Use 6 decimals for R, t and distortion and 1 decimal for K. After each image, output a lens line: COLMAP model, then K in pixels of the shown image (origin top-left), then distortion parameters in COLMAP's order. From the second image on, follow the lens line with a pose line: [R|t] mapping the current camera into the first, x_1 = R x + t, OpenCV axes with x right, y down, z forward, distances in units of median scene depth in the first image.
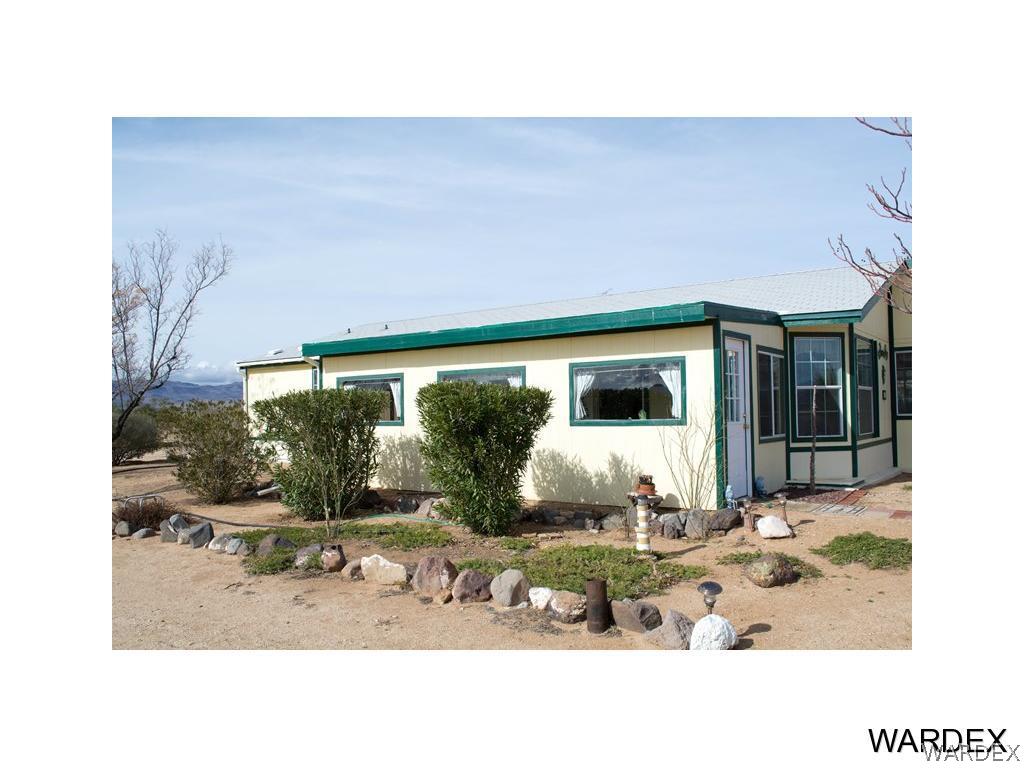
lens RADIAL K [[678.4, 0, 508.3], [0, 678.4, 386.3], [0, 0, 1]] dist [-0.053457, -0.000358]
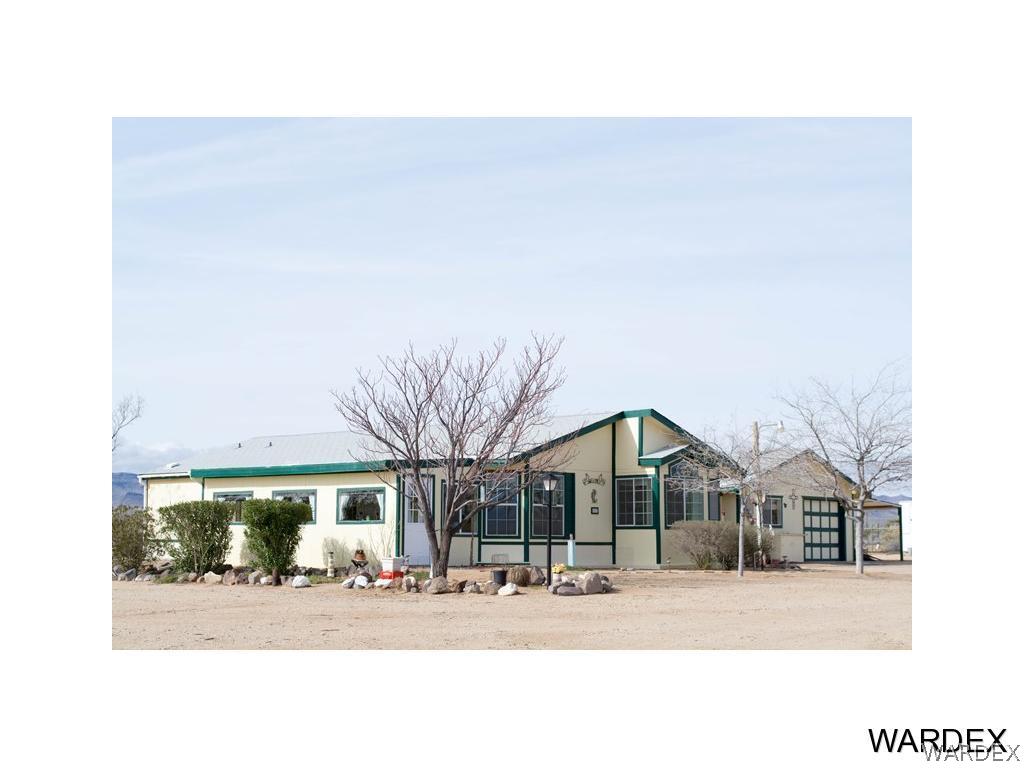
lens RADIAL K [[1303.9, 0, 514.1], [0, 1303.9, 385.2], [0, 0, 1]] dist [0.012380, 0.000000]
pose [[0.996955, 0.009345, -0.077423, 0.758163], [-0.015509, 0.996723, -0.079395, -0.037166], [0.076427, 0.080354, 0.993832, -2.202017]]
